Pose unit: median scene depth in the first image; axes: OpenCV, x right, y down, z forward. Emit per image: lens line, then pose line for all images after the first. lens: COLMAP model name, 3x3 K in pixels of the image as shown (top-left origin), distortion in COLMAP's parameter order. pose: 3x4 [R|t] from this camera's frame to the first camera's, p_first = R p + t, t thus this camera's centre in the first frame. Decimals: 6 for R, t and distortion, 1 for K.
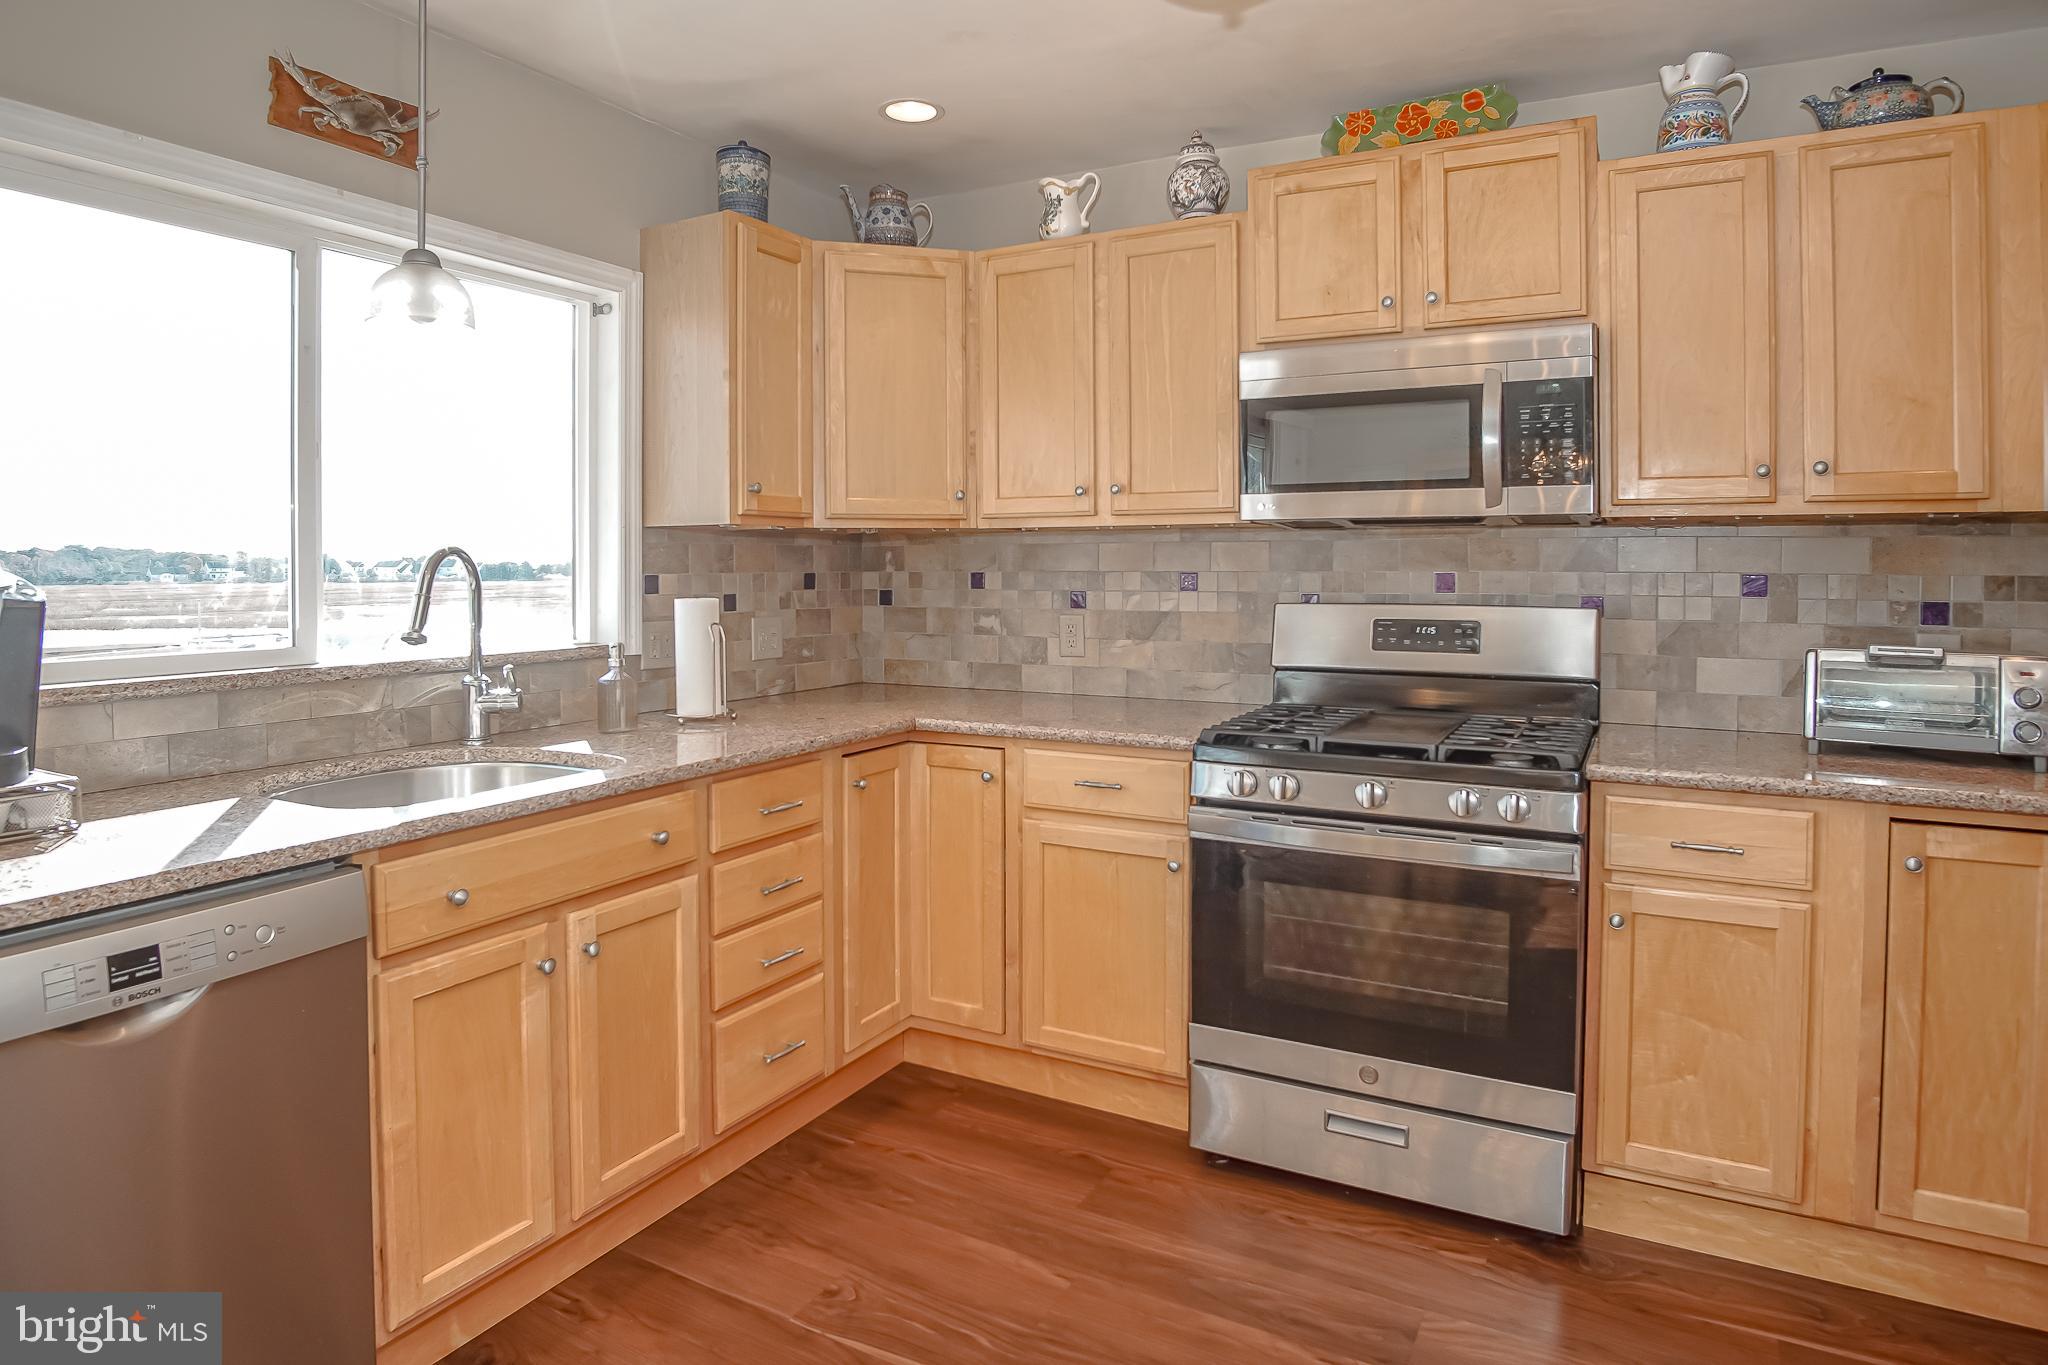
lens RADIAL K [[1155.9, 0, 1067.1], [0, 1155.9, 583.3], [0, 0, 1]] dist [-0.029053, -0.001563]
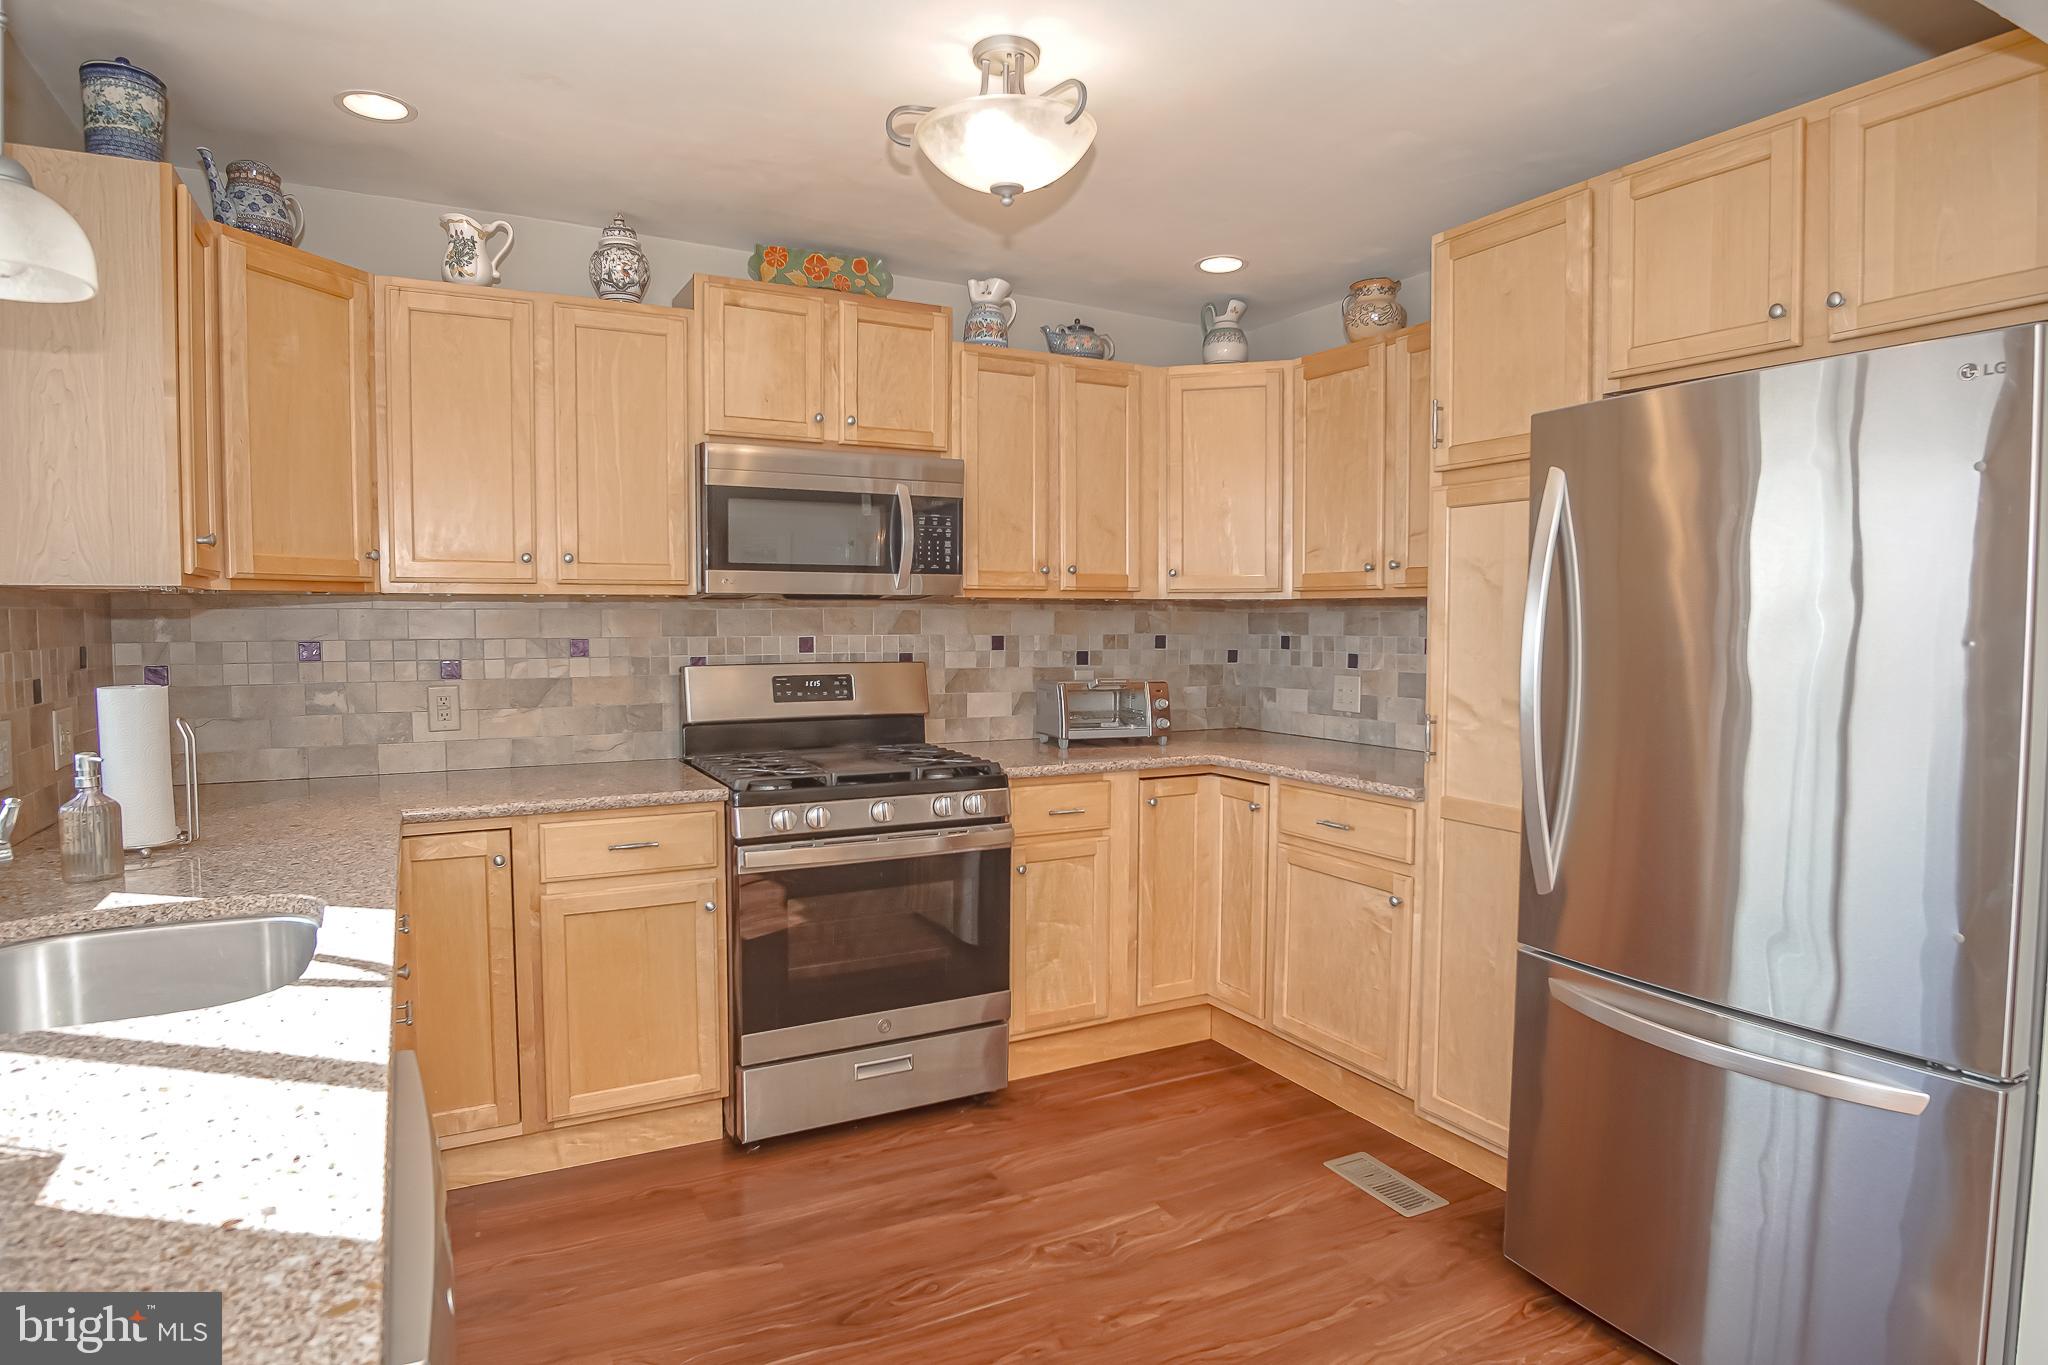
lens RADIAL K [[1120.9, 0, 1027.7], [0, 1120.9, 677.5], [0, 0, 1]] dist [-0.014952, 0.007975]
pose [[0.577089, -0.044097, 0.815490, -0.547175], [0.009907, 0.998846, 0.047001, -0.020441], [-0.816621, -0.019045, 0.576860, 0.116714]]
